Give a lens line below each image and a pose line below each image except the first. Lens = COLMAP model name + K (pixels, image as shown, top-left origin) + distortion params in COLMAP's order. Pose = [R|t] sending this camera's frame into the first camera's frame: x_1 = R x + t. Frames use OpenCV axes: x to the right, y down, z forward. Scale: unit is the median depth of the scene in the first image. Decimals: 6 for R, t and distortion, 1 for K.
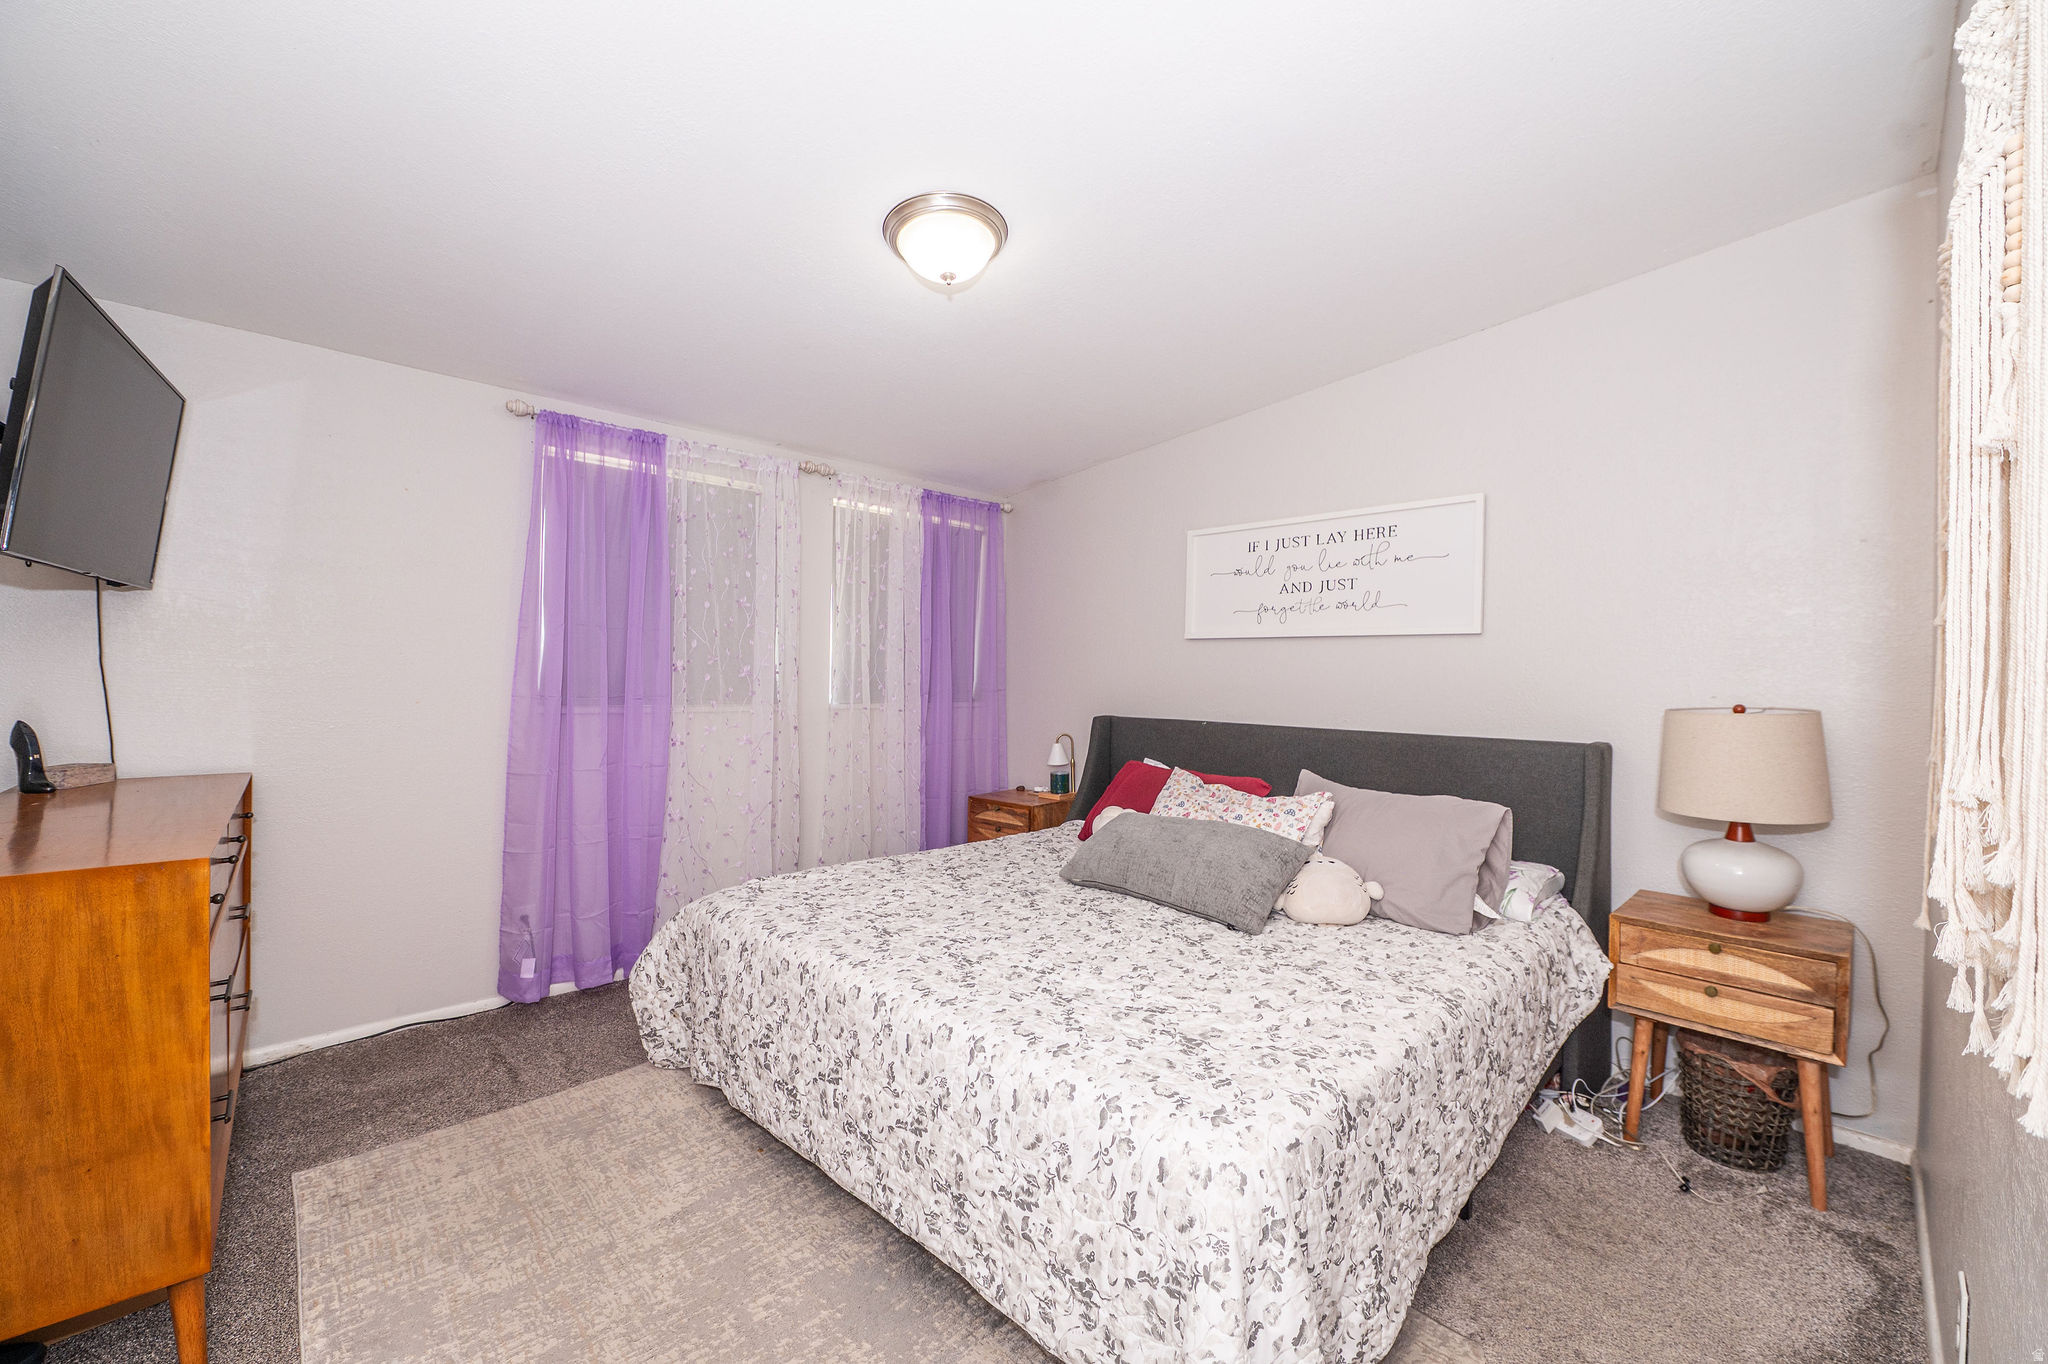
lens RADIAL K [[808.9, 0, 1018.4], [0, 808.9, 678.4], [0, 0, 1]] dist [-0.011588, -0.001183]
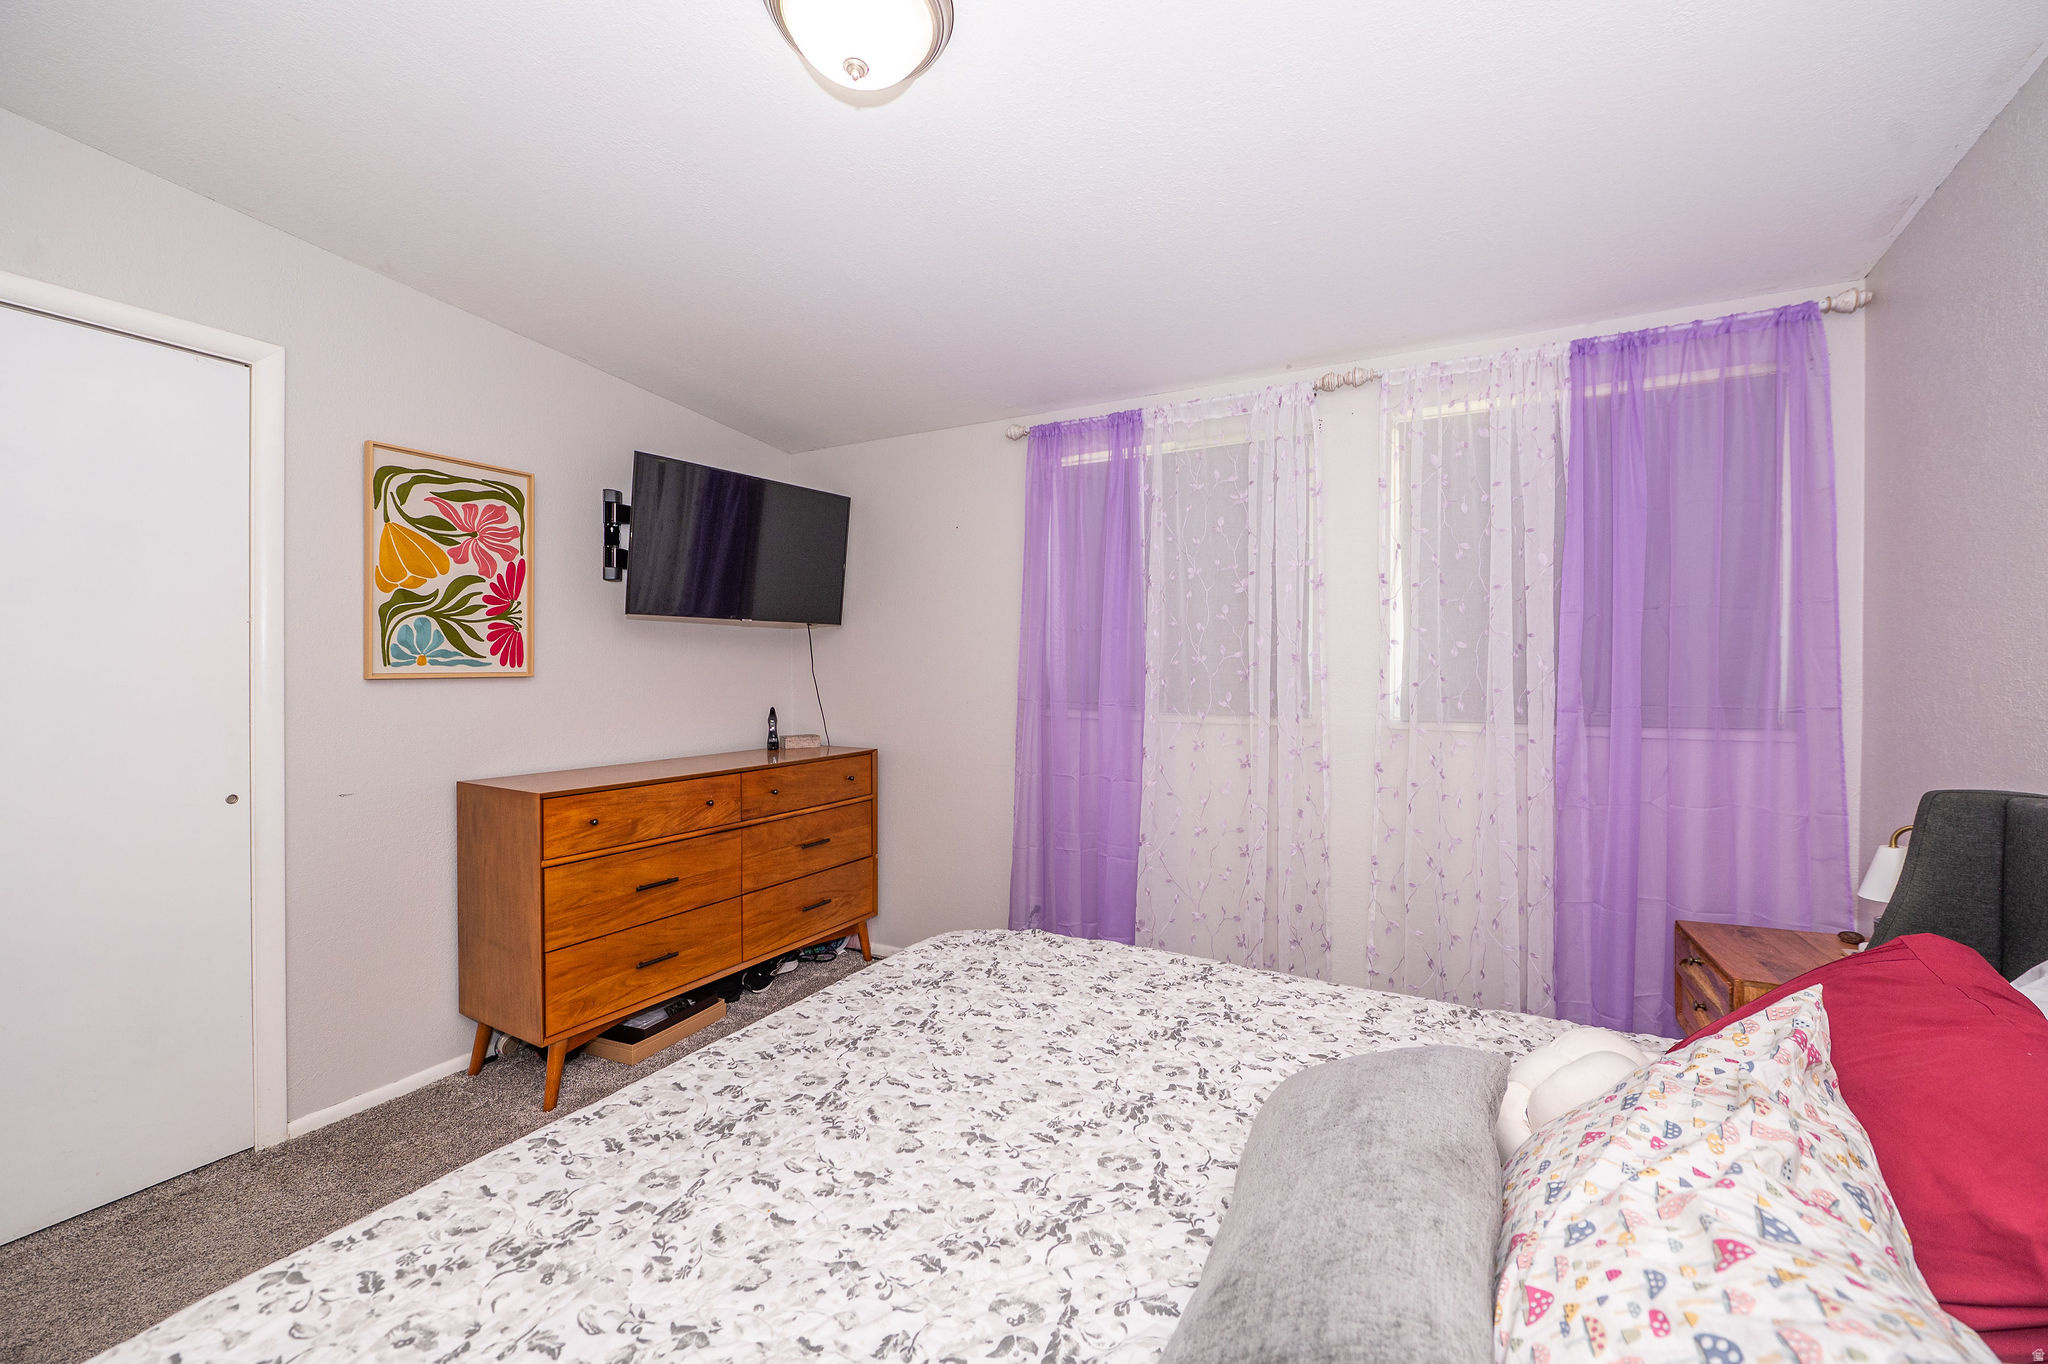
lens RADIAL K [[808.9, 0, 1022.7], [0, 808.9, 681.3], [0, 0, 1]] dist [-0.011588, -0.001183]
pose [[0.304770, 0.001925, -0.952424, 0.375050], [-0.000915, 0.999998, 0.001728, -0.004662], [0.952426, 0.000345, 0.304771, 0.615744]]
